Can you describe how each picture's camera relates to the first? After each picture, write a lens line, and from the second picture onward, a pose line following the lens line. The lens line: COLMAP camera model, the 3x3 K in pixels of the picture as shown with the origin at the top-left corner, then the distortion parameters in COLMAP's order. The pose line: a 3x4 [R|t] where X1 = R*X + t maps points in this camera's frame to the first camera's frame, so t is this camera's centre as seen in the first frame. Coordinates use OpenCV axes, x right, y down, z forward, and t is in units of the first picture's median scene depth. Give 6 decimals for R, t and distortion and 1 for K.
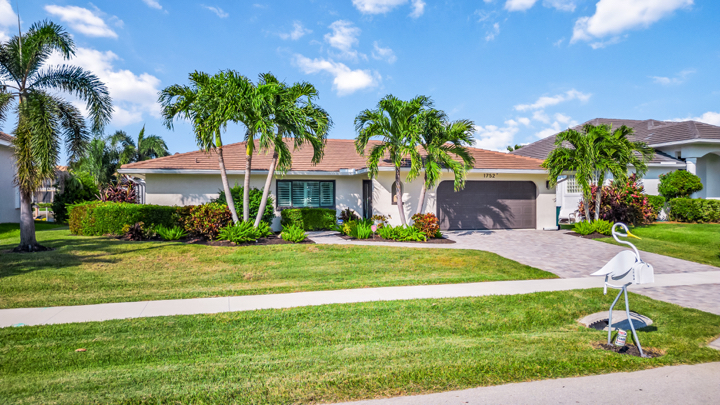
lens RADIAL K [[497.1, 0, 360.0], [0, 497.1, 202.5], [0, 0, 1]] dist [0.064903, -0.067540]
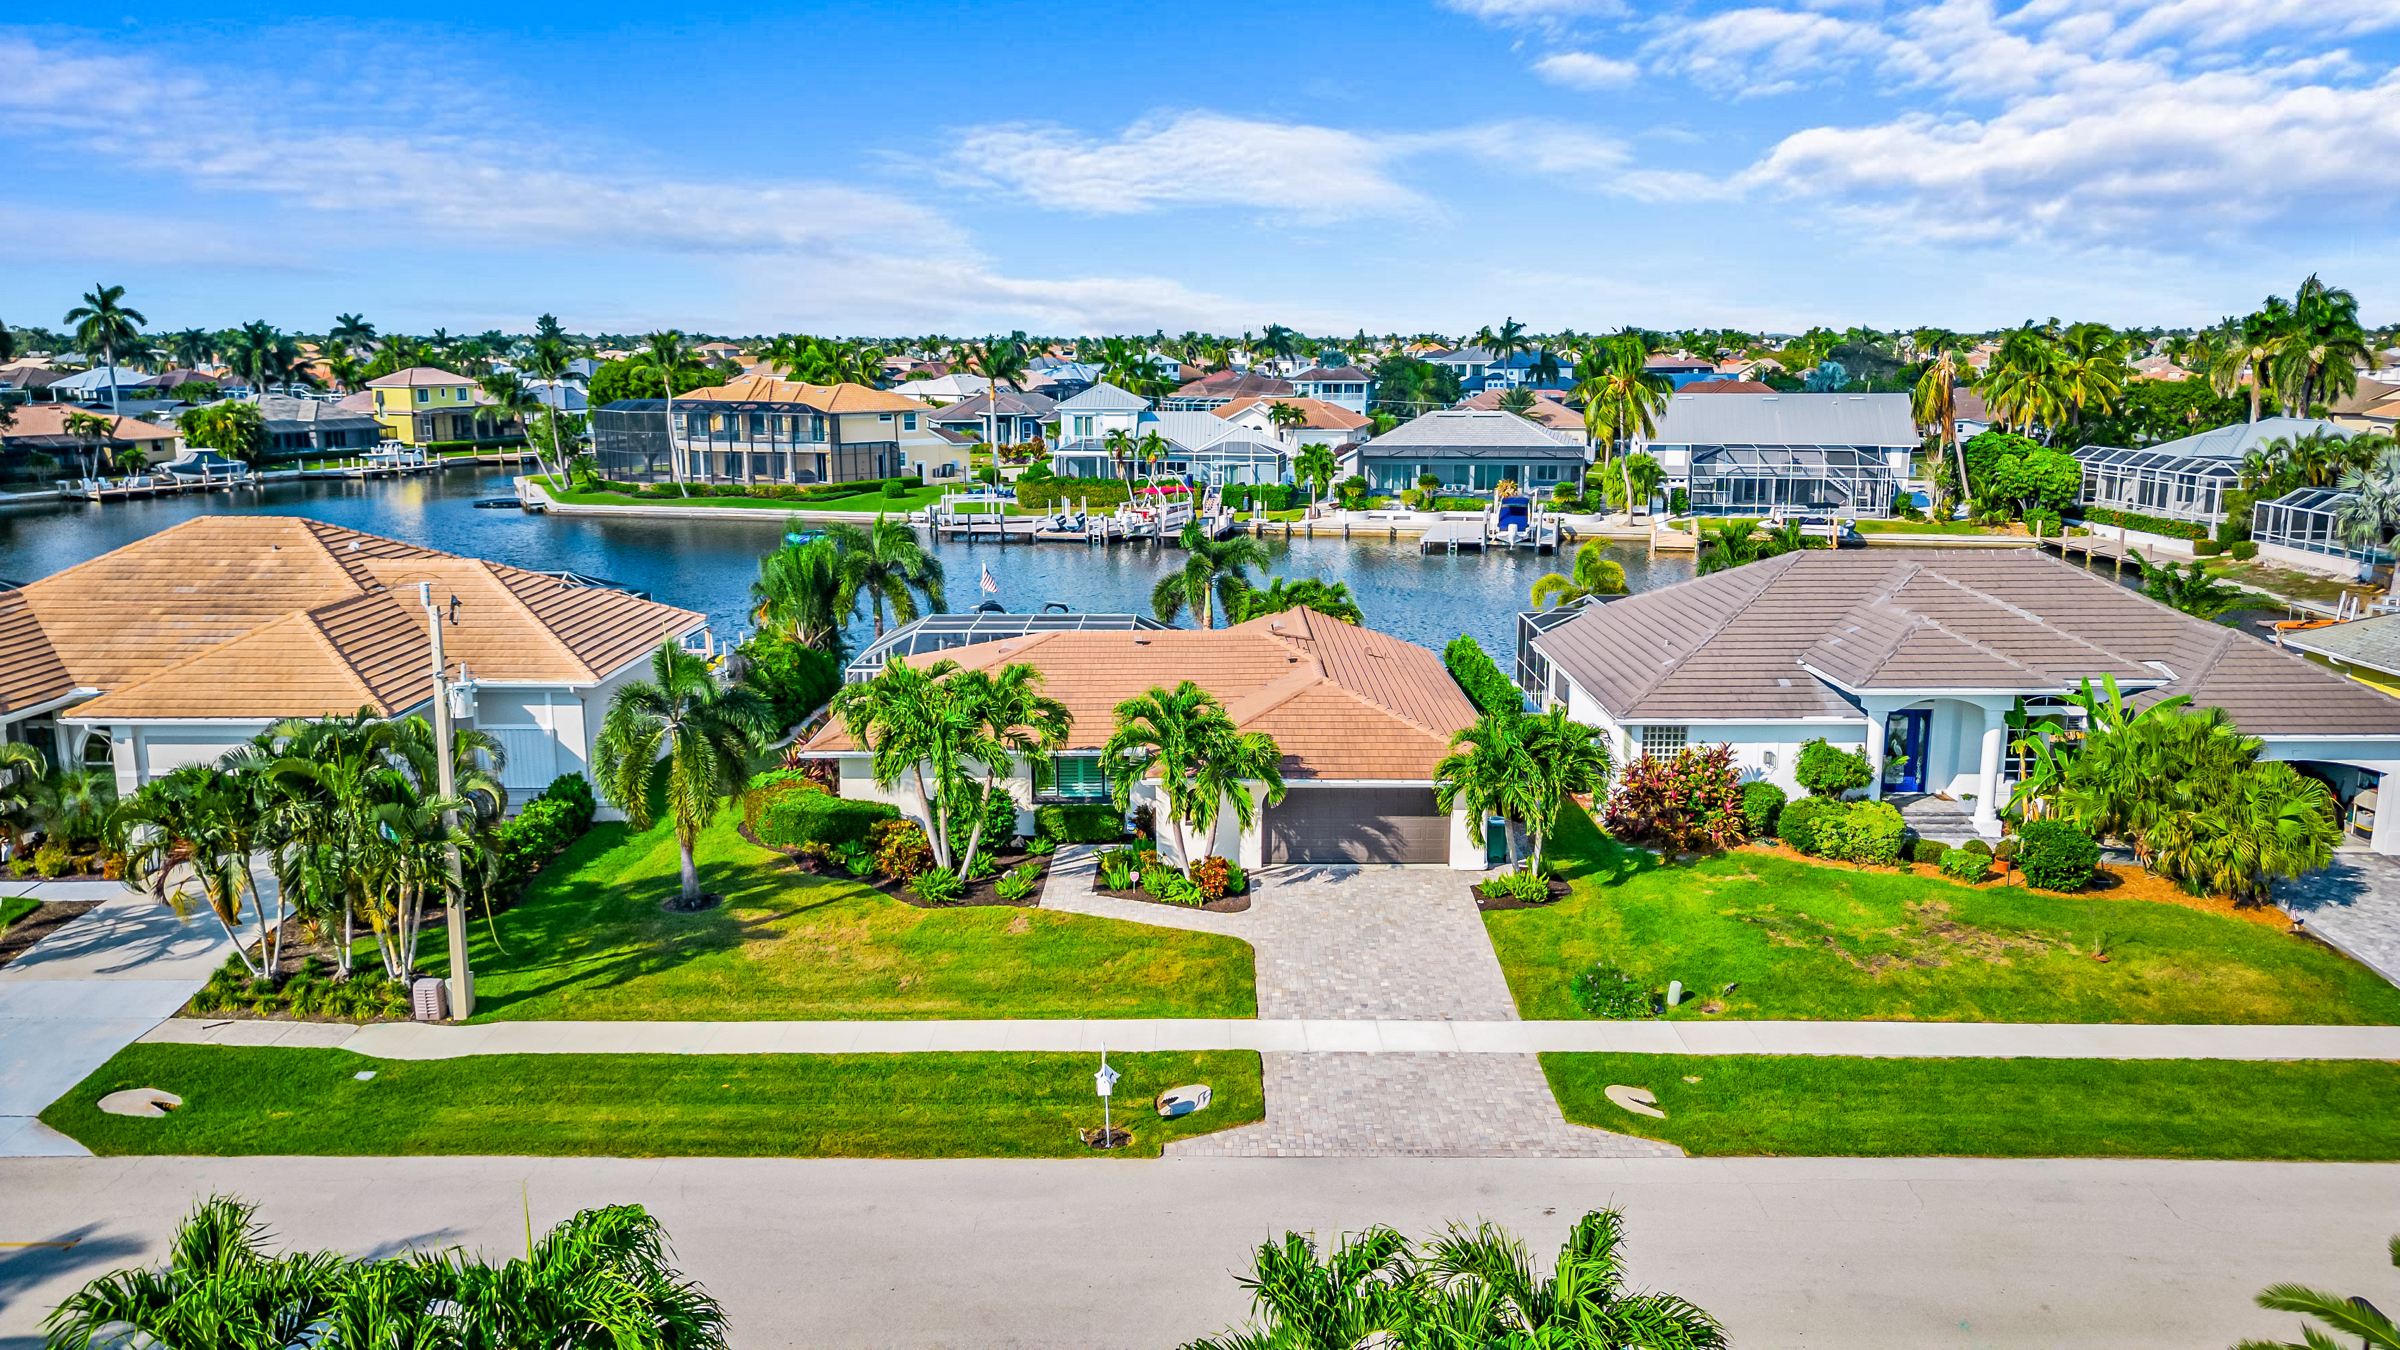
lens RADIAL K [[1656.9, 0, 1200.0], [0, 1656.9, 675.0], [0, 0, 1]] dist [0.064903, -0.067540]
pose [[0.955053, 0.058125, -0.290682, 0.656404], [0.003041, 0.978615, 0.205677, -0.591593], [0.296421, -0.197317, 0.934452, -0.892998]]
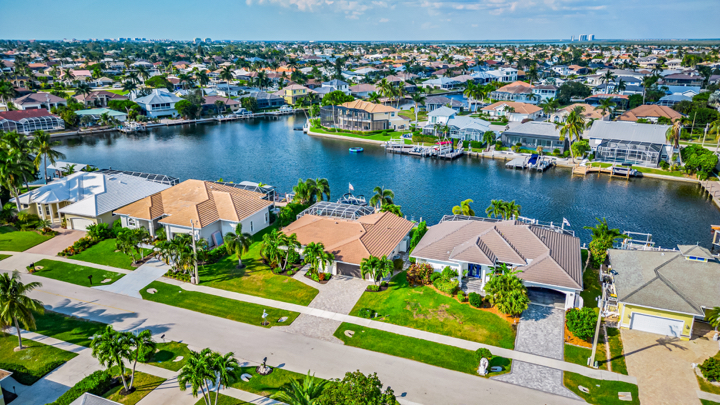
lens RADIAL K [[497.1, 0, 360.0], [0, 497.1, 202.5], [0, 0, 1]] dist [0.064903, -0.067540]
pose [[0.783897, 0.190171, -0.591050, 2.125723], [0.004644, 0.950117, 0.311860, -1.418705], [0.620874, -0.247211, 0.743911, -1.238420]]
